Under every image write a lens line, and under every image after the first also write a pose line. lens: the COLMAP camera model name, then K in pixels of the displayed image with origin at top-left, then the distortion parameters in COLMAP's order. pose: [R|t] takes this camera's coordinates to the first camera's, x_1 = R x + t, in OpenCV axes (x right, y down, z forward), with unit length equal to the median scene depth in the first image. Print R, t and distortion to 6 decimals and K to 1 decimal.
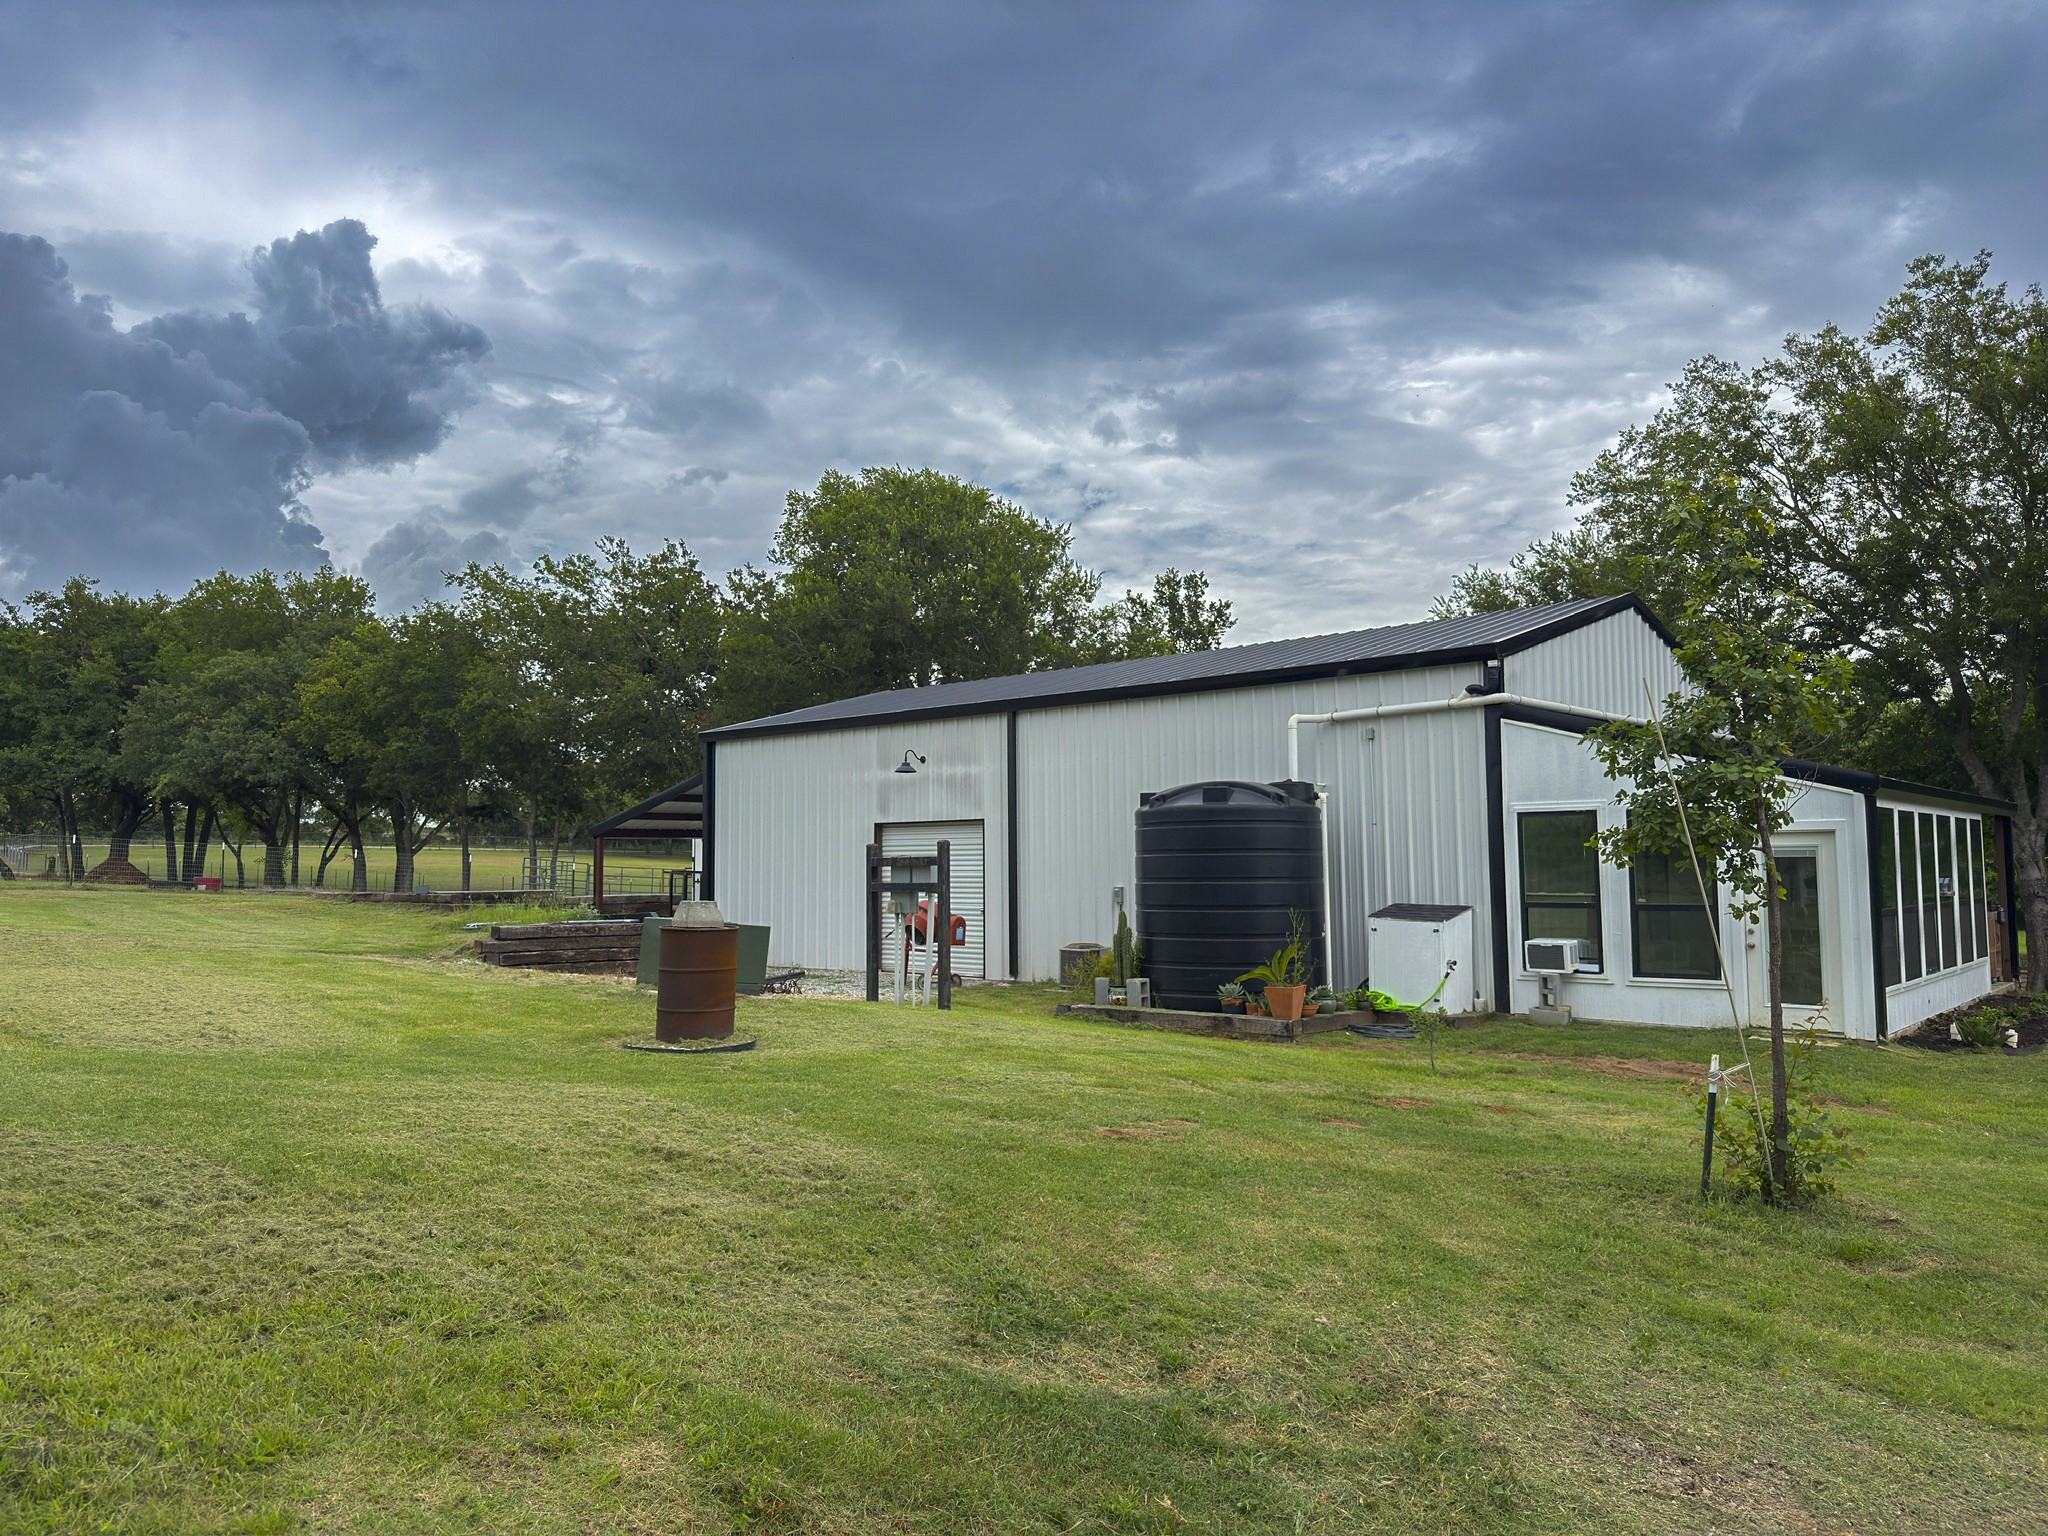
lens RADIAL K [[1420.3, 0, 1014.1], [0, 1420.3, 764.7], [0, 0, 1]] dist [0.059027, -0.073233]
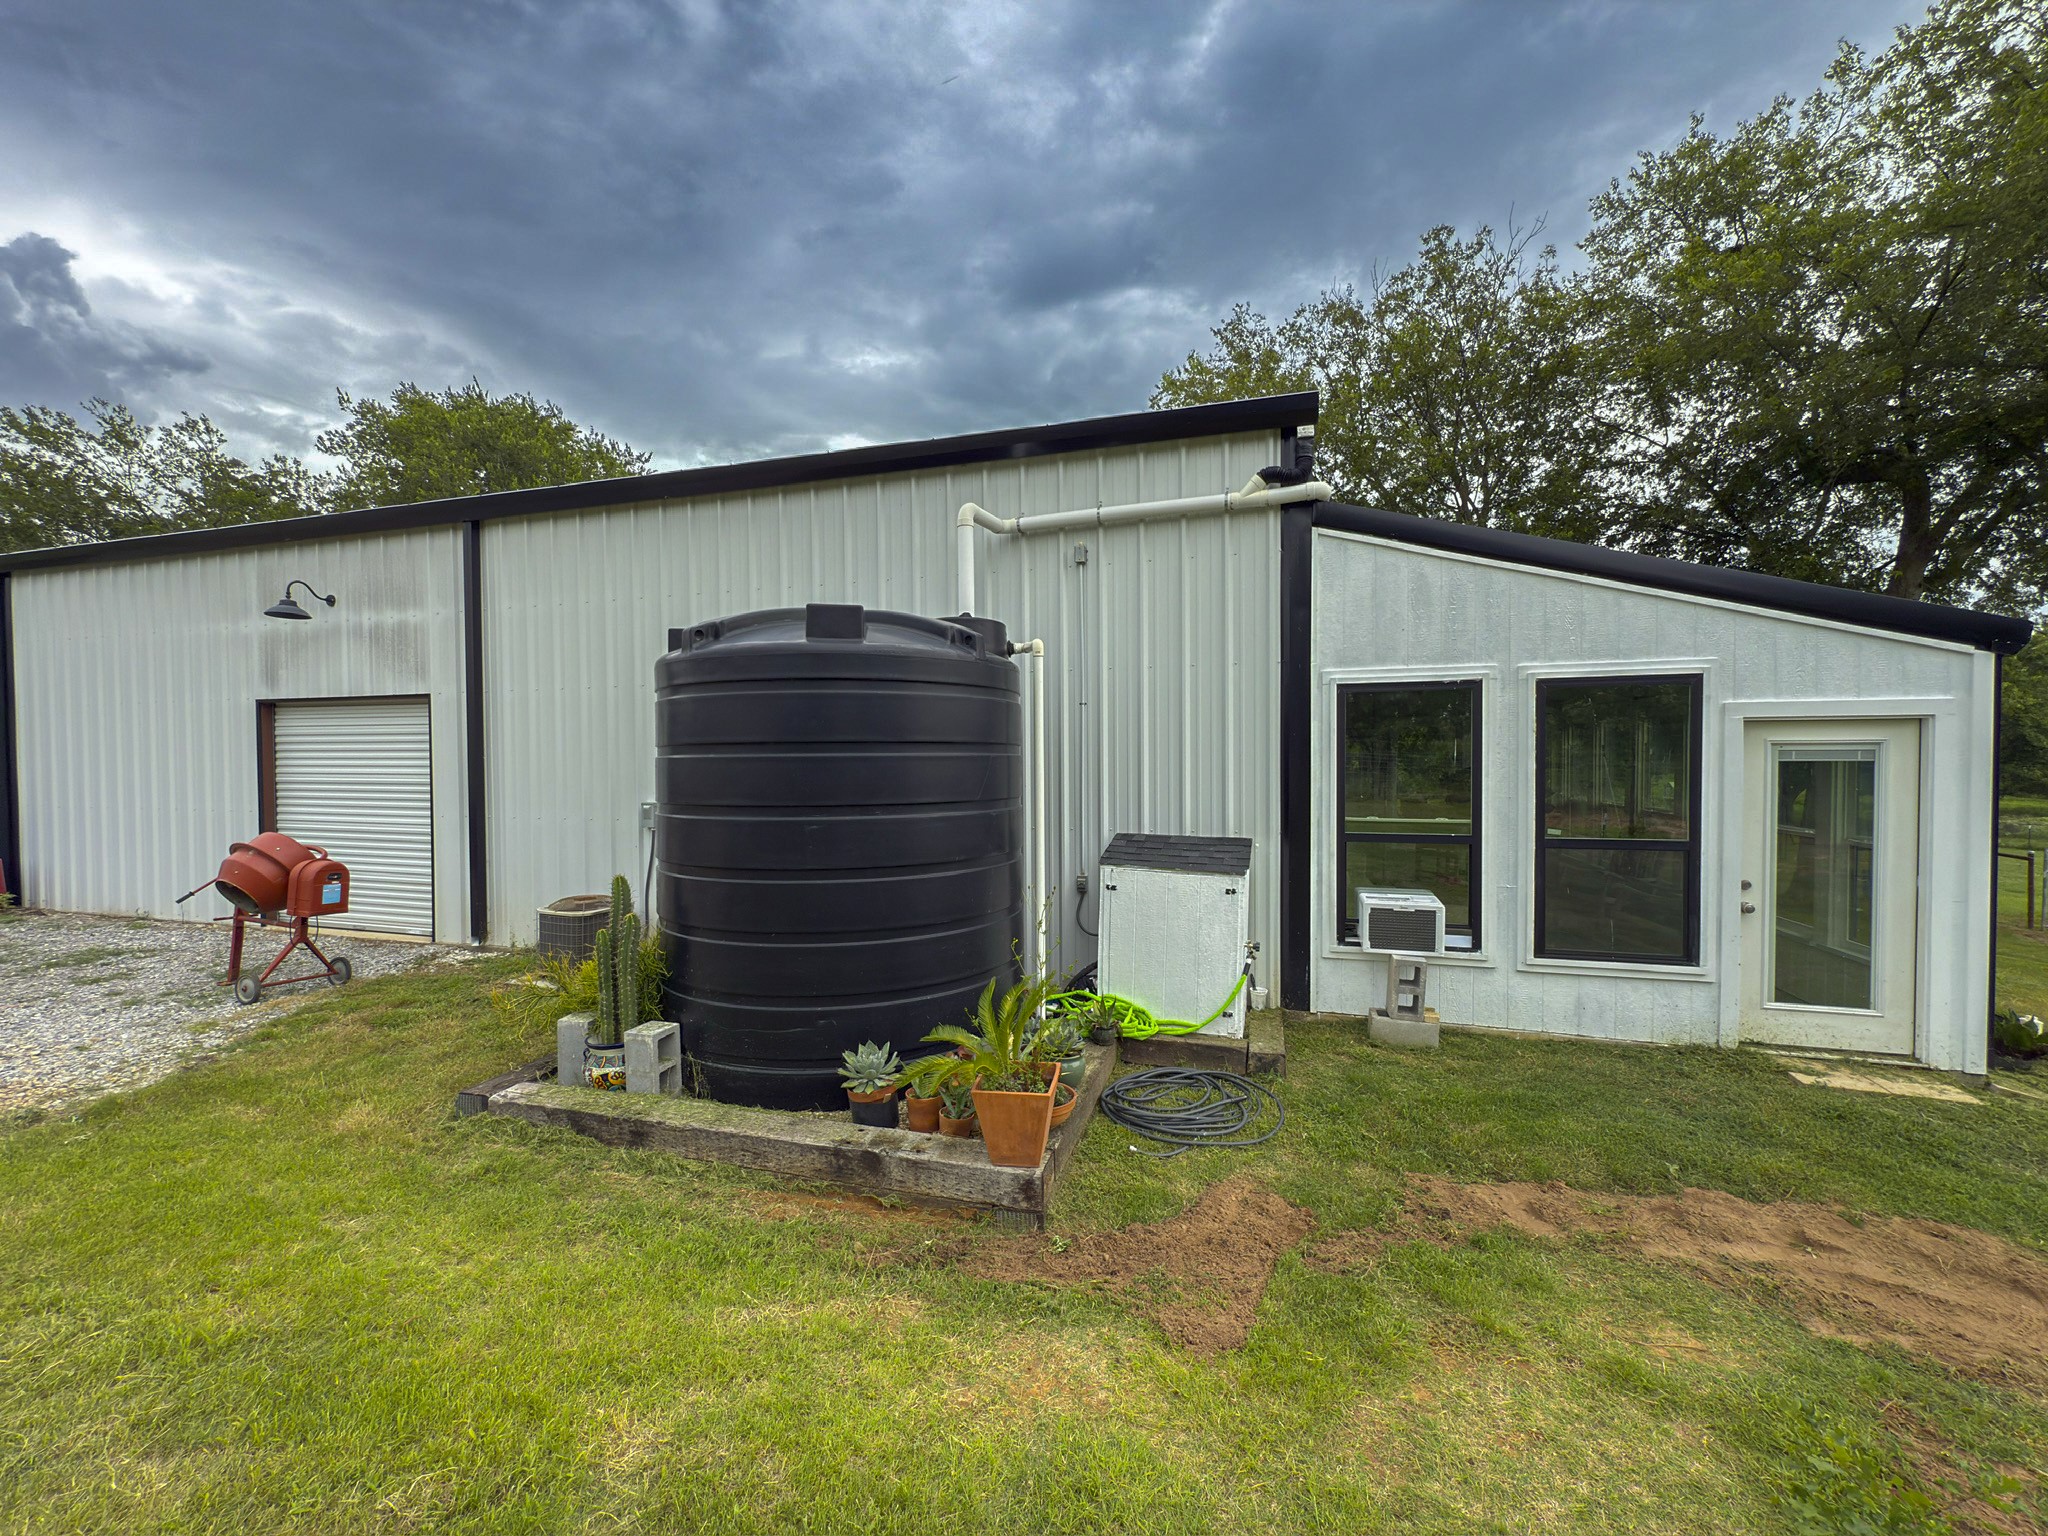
lens RADIAL K [[800.4, 0, 1022.7], [0, 800.4, 778.4], [0, 0, 1]] dist [-0.001657, -0.000503]
pose [[0.904393, -0.009572, 0.426592, 0.084817], [-0.032866, 0.995216, 0.092007, 0.043975], [-0.425432, -0.097231, 0.899752, 0.718087]]
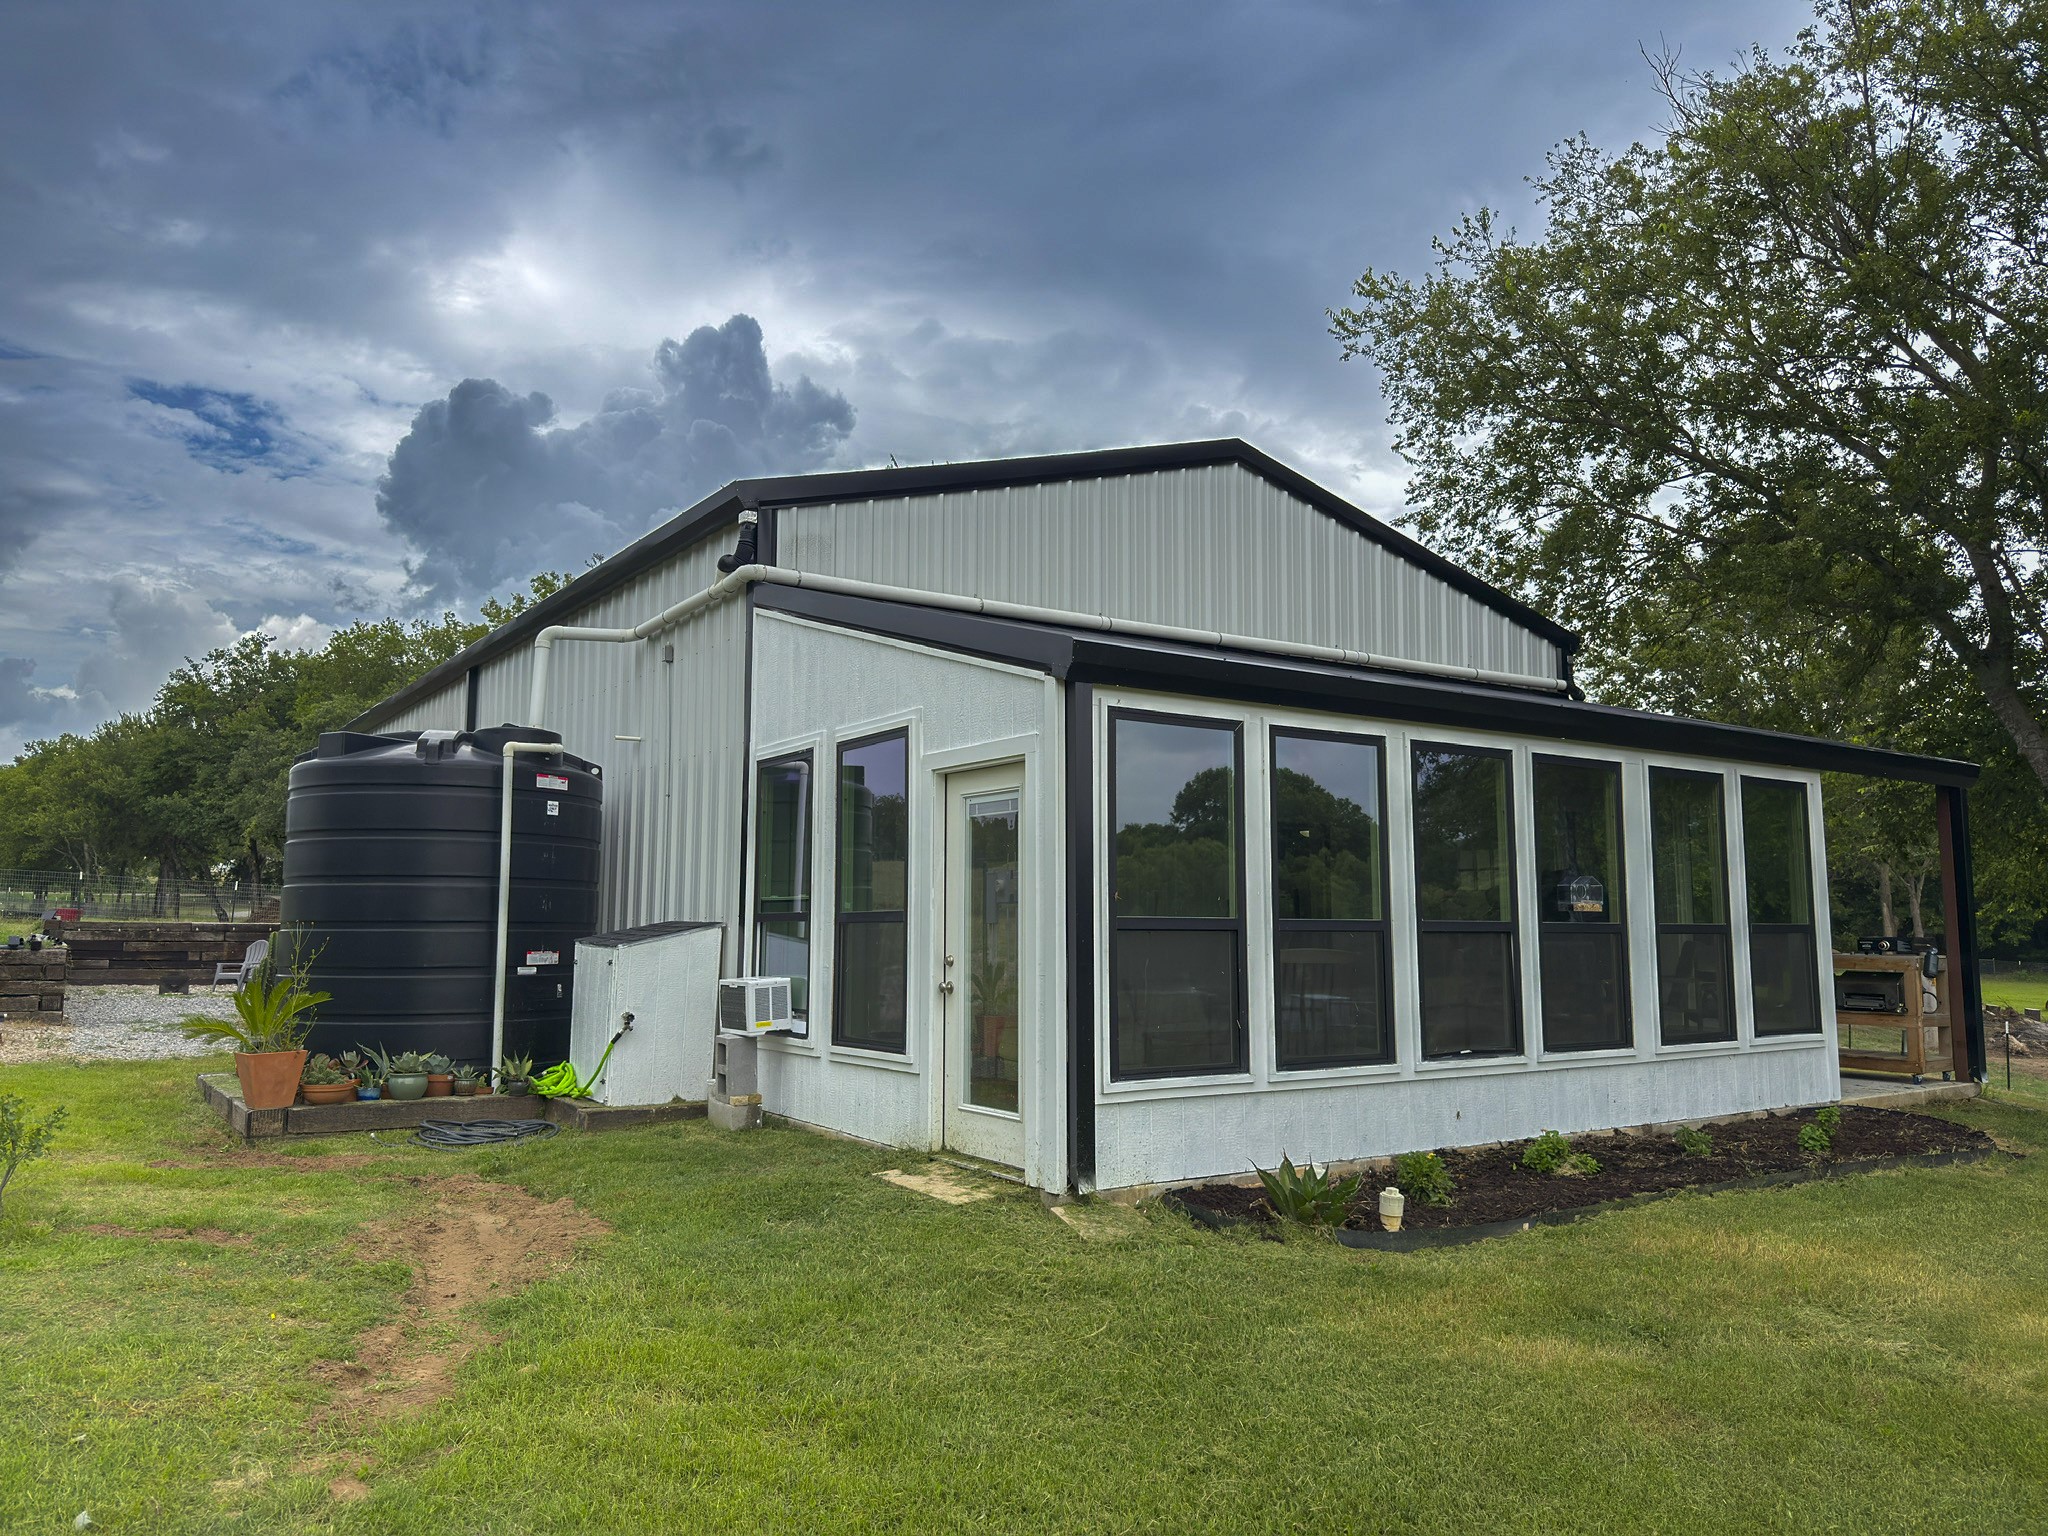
lens RADIAL K [[1460.4, 0, 1024.0], [0, 1460.4, 768.0], [0, 0, 1]] dist [0.004829, 0.001119]
pose [[0.971658, -0.017899, -0.235713, 0.574070], [0.008849, 0.999184, -0.039396, 0.057879], [0.236226, 0.036194, 0.971024, 0.424280]]
